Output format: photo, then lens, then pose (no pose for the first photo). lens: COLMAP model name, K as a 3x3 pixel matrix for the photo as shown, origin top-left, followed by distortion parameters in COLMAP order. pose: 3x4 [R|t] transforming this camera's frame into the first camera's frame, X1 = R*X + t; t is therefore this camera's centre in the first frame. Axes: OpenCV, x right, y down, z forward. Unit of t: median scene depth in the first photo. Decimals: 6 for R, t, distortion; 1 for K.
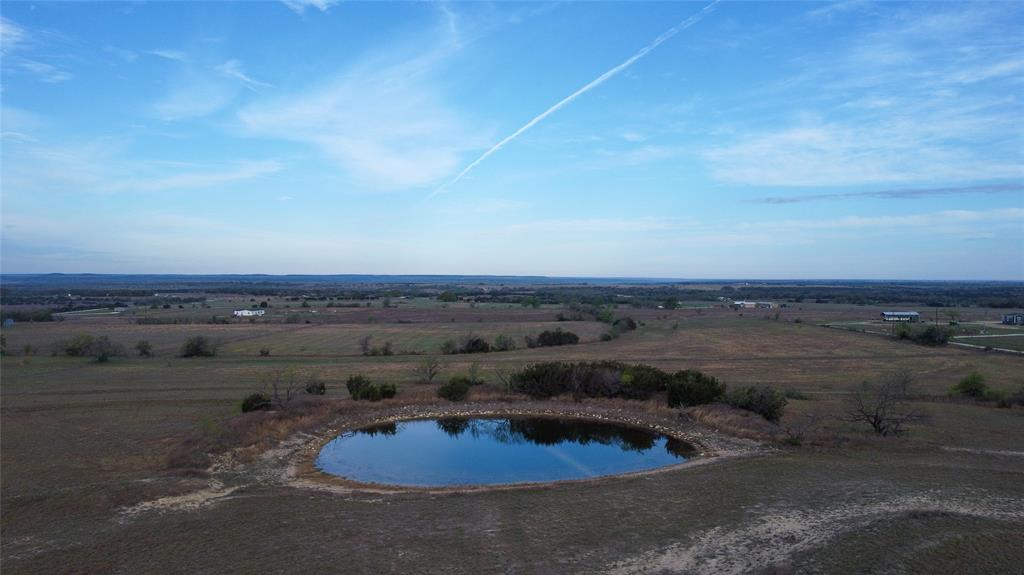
lens RADIAL K [[762.6, 0, 512.0], [0, 762.6, 287.5], [0, 0, 1]] dist [-0.026273, -0.005046]
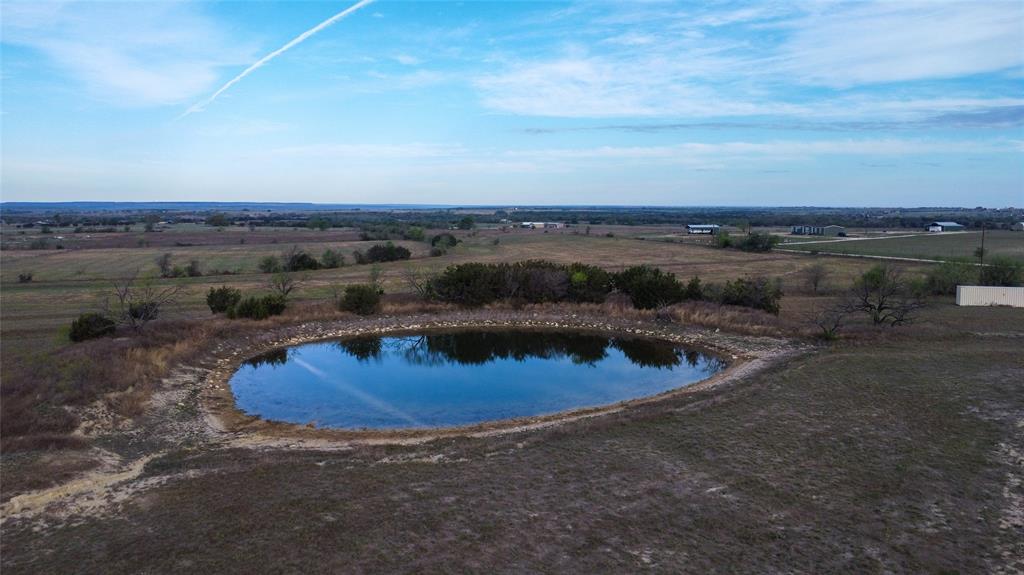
lens RADIAL K [[742.2, 0, 511.4], [0, 742.2, 270.2], [0, 0, 1]] dist [-0.026225, -0.008913]
pose [[0.948799, -0.026194, 0.314794, -0.089041], [0.003954, 0.997463, 0.071082, 0.026786], [-0.315857, -0.066198, 0.946495, 0.128601]]
